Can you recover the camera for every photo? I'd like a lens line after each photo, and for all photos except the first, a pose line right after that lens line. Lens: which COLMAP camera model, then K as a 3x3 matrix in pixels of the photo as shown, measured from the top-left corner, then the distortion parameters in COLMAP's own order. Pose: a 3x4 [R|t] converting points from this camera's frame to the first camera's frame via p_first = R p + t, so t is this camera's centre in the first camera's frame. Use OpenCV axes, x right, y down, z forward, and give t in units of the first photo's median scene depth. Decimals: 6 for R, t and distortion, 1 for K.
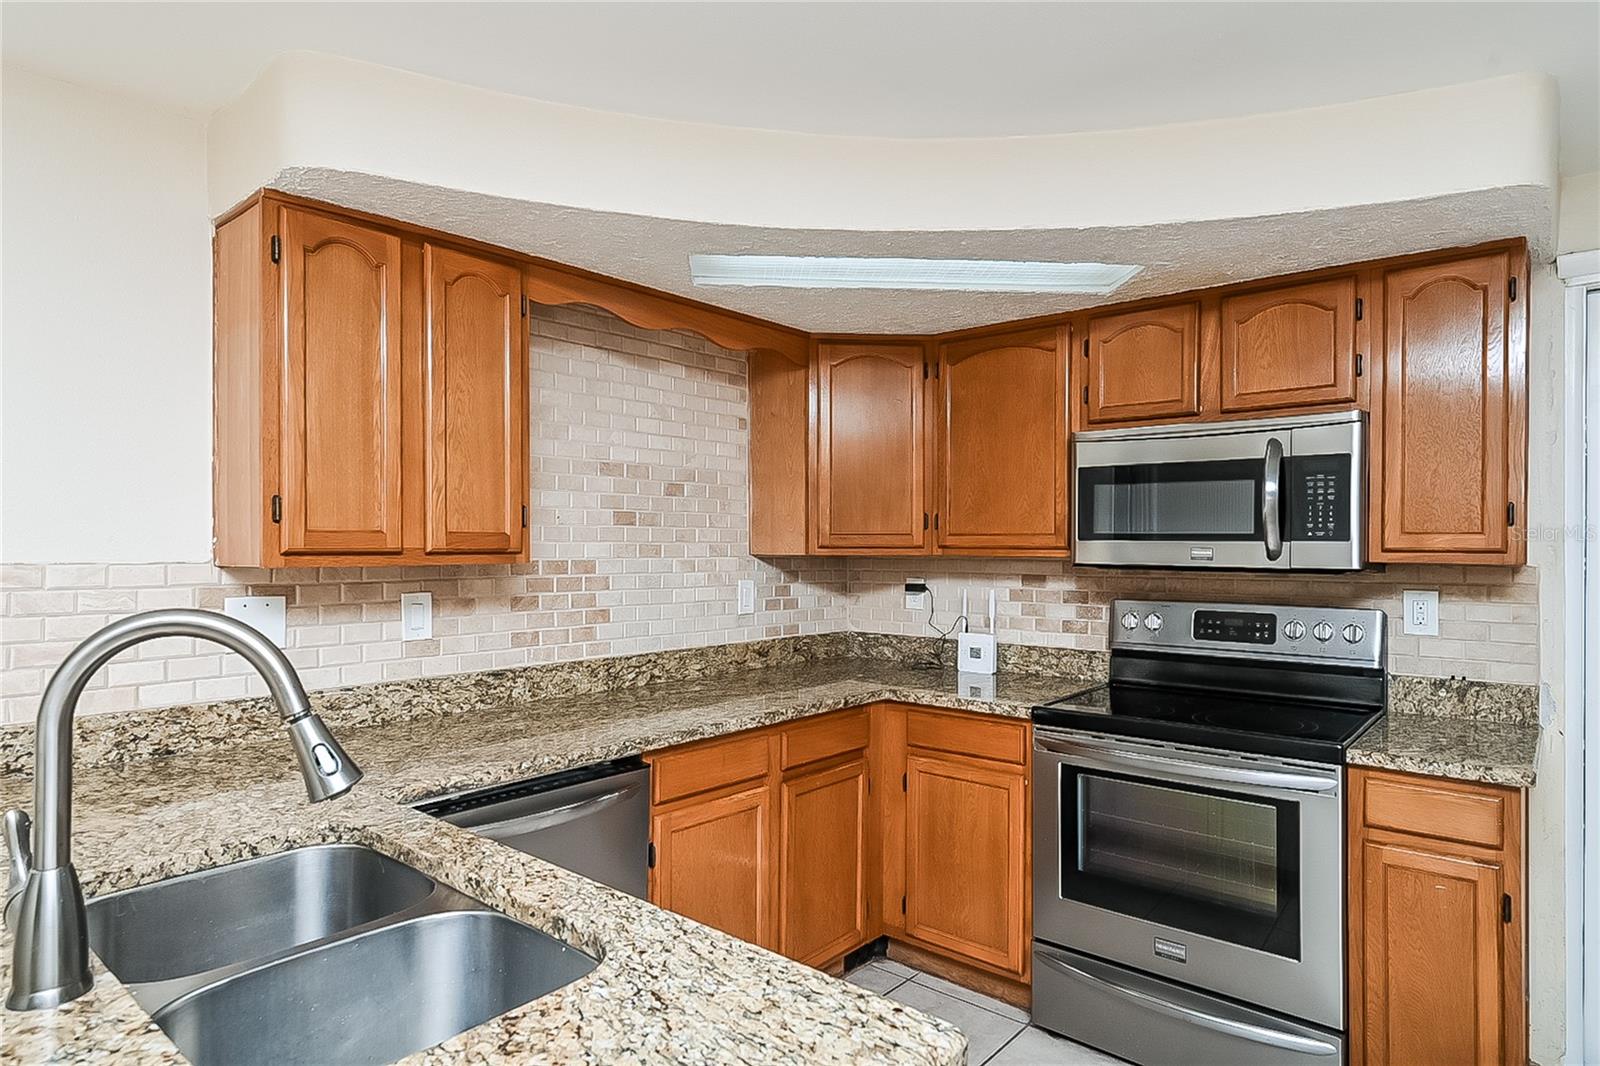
lens RADIAL K [[895.2, 0, 800.0], [0, 895.2, 533.0], [0, 0, 1]] dist [-0.000568, 0.000790]
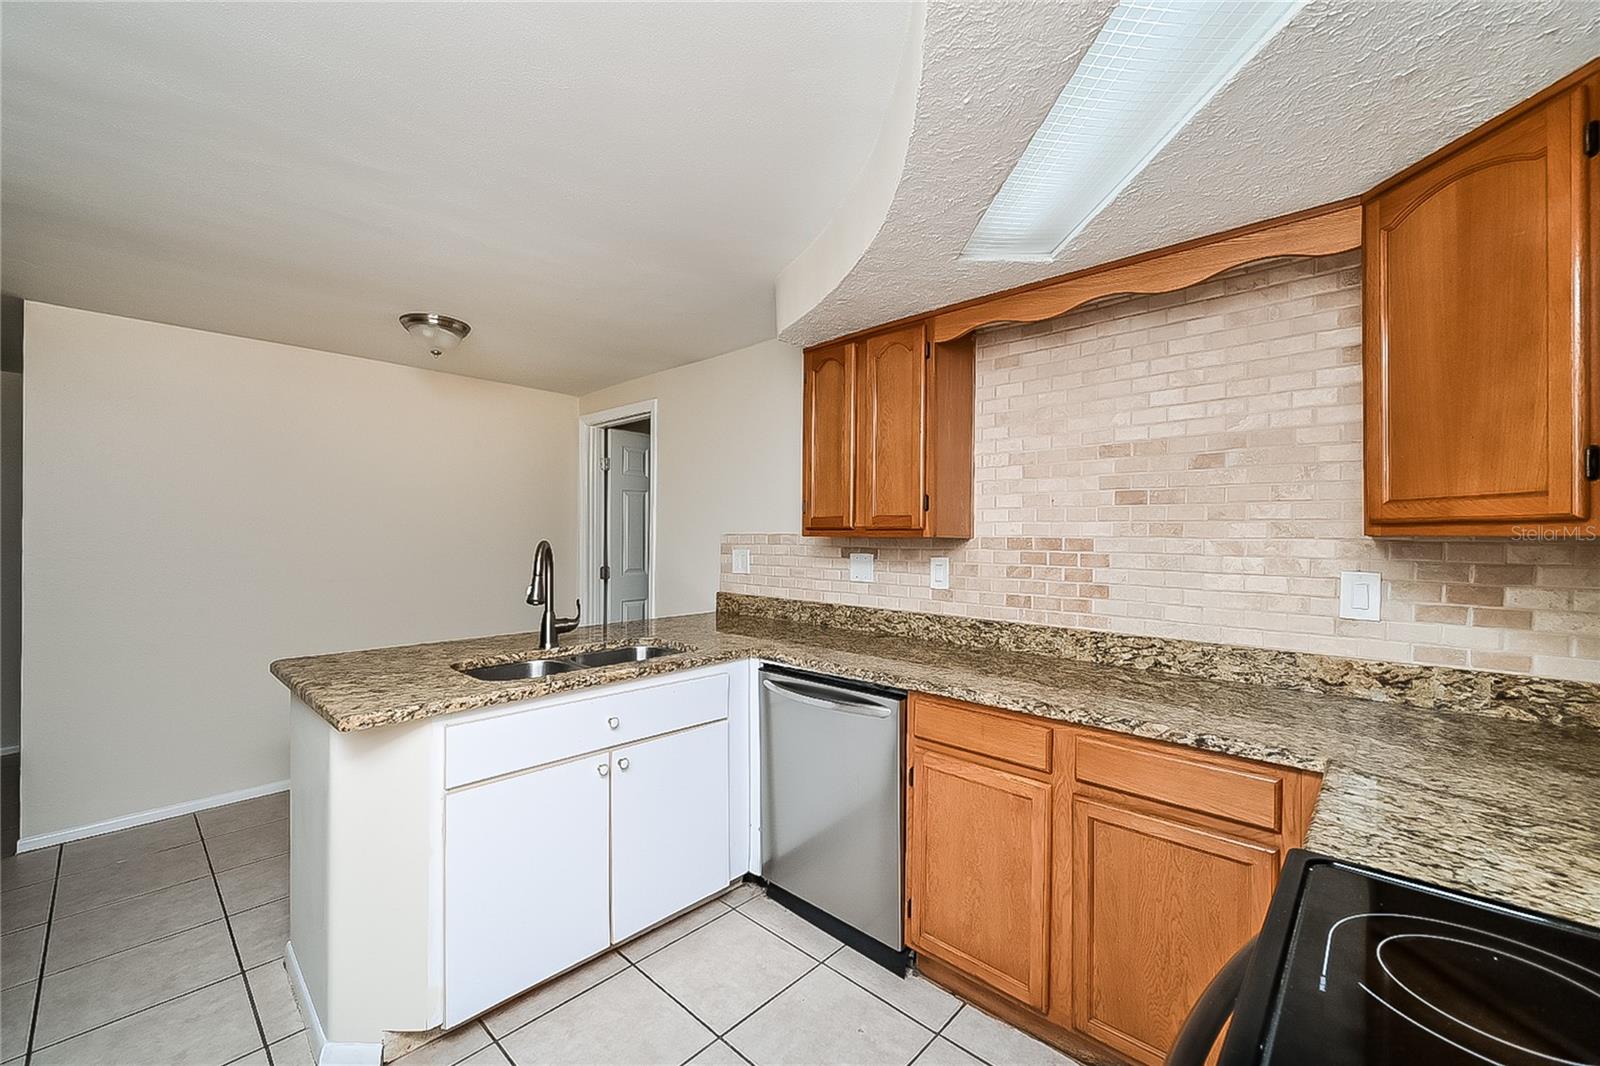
lens RADIAL K [[638.3, 0, 811.4], [0, 638.3, 534.5], [0, 0, 1]] dist [-0.003573, 0.000187]
pose [[-0.027963, -0.004339, -0.999600, 0.564081], [0.004421, 0.999980, -0.004465, 0.028227], [0.999599, -0.004544, -0.027943, 0.712914]]
